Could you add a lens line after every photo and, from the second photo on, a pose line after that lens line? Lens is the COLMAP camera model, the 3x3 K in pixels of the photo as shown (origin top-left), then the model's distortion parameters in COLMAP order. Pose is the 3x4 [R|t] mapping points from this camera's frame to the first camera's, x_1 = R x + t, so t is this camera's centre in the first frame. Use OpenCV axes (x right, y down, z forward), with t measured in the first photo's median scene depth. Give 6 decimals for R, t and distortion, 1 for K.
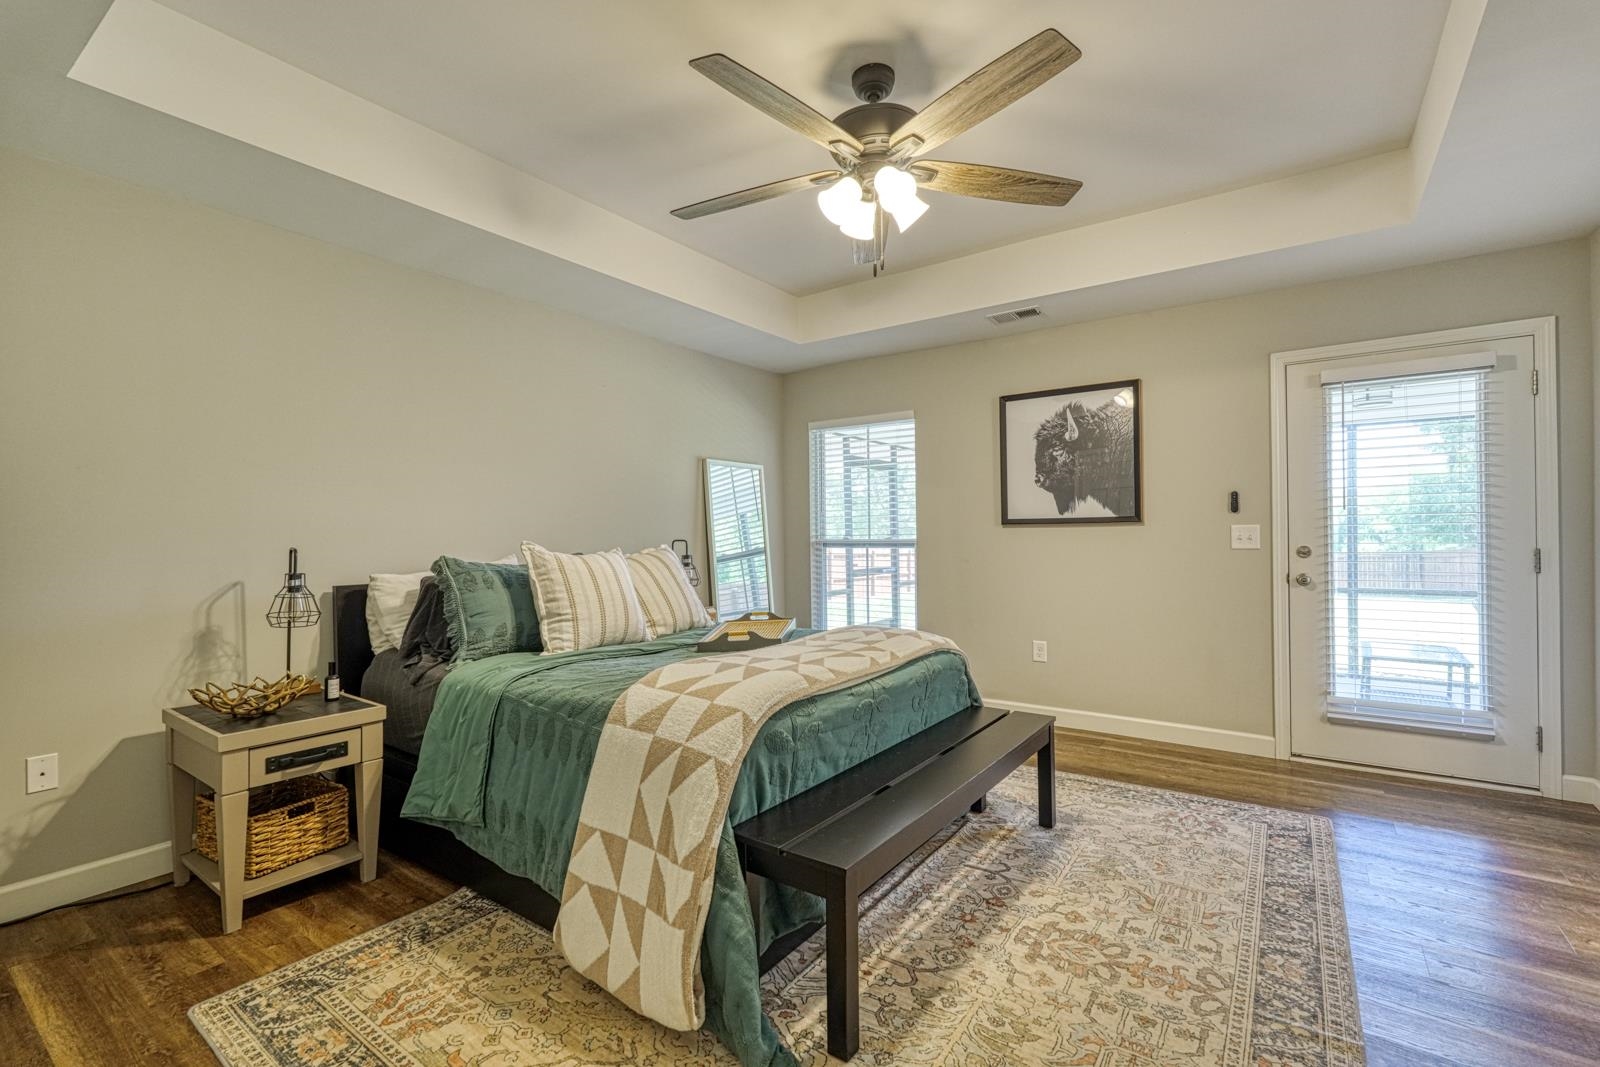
lens RADIAL K [[706.7, 0, 799.1], [0, 706.7, 538.2], [0, 0, 1]] dist [0.008213, -0.000498]
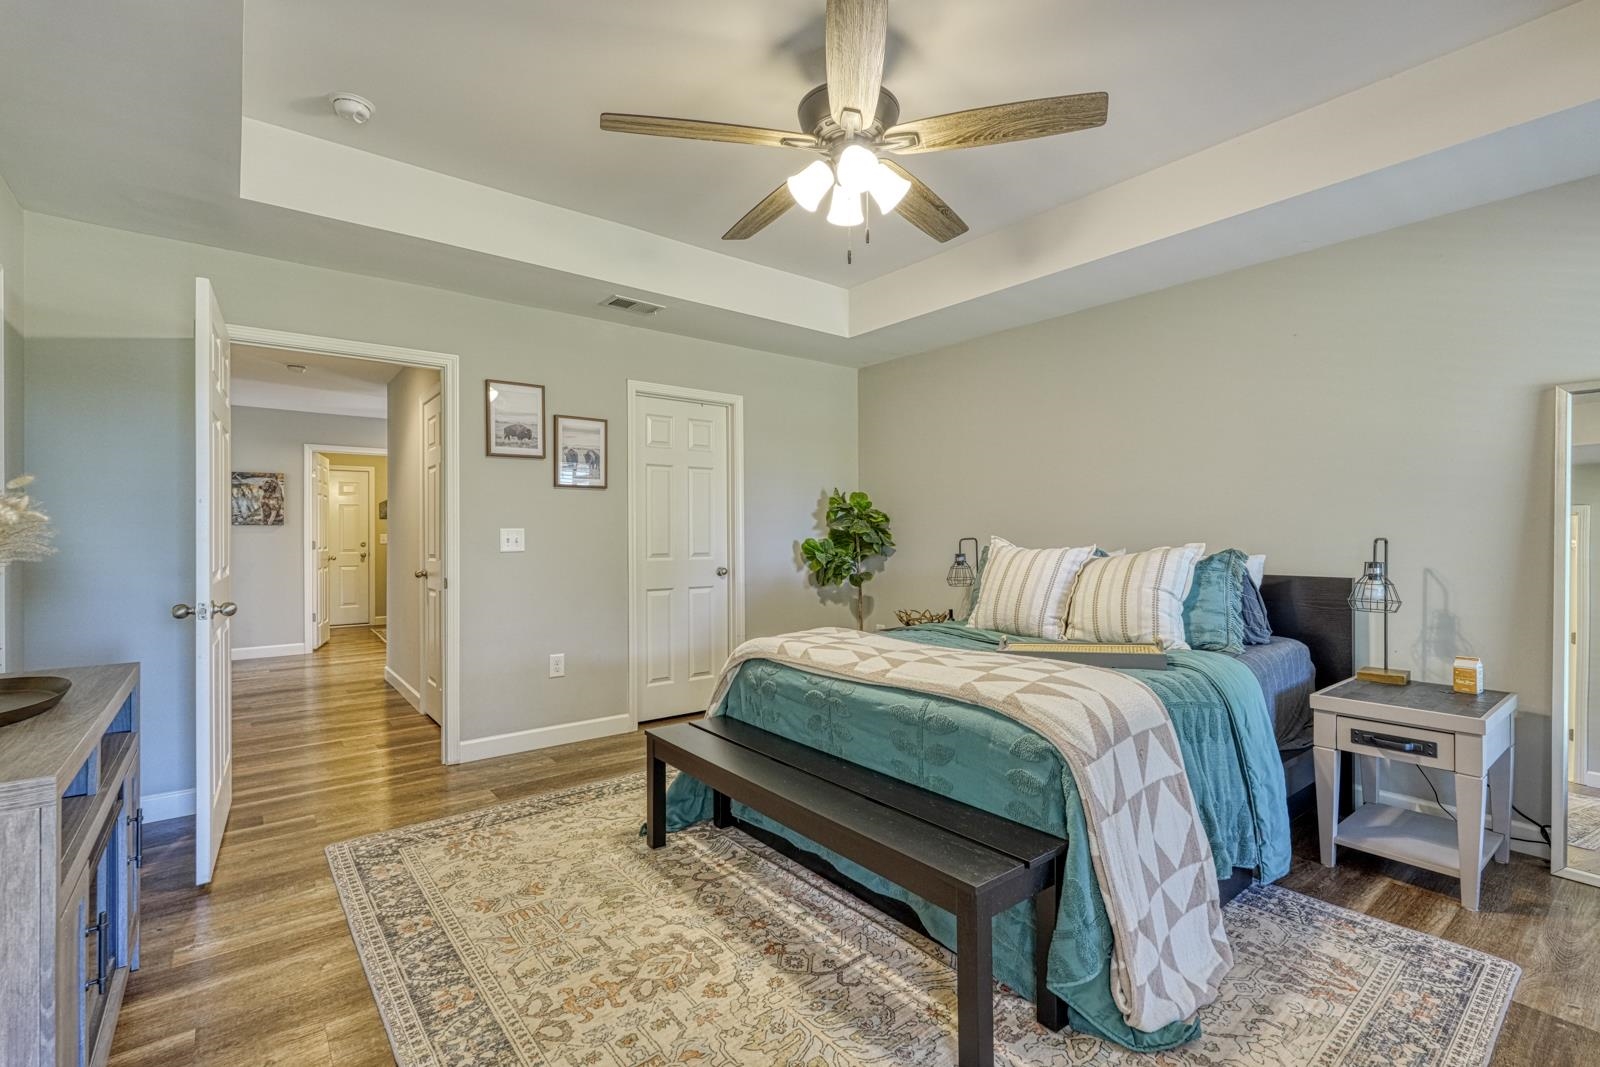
lens RADIAL K [[720.2, 0, 818.6], [0, 720.2, 537.3], [0, 0, 1]] dist [0.000604, 0.000162]
pose [[-0.258707, 0.014765, -0.965843, 1.294897], [0.000134, 0.999884, 0.015250, -0.018130], [0.965956, 0.003816, -0.258679, 1.474493]]
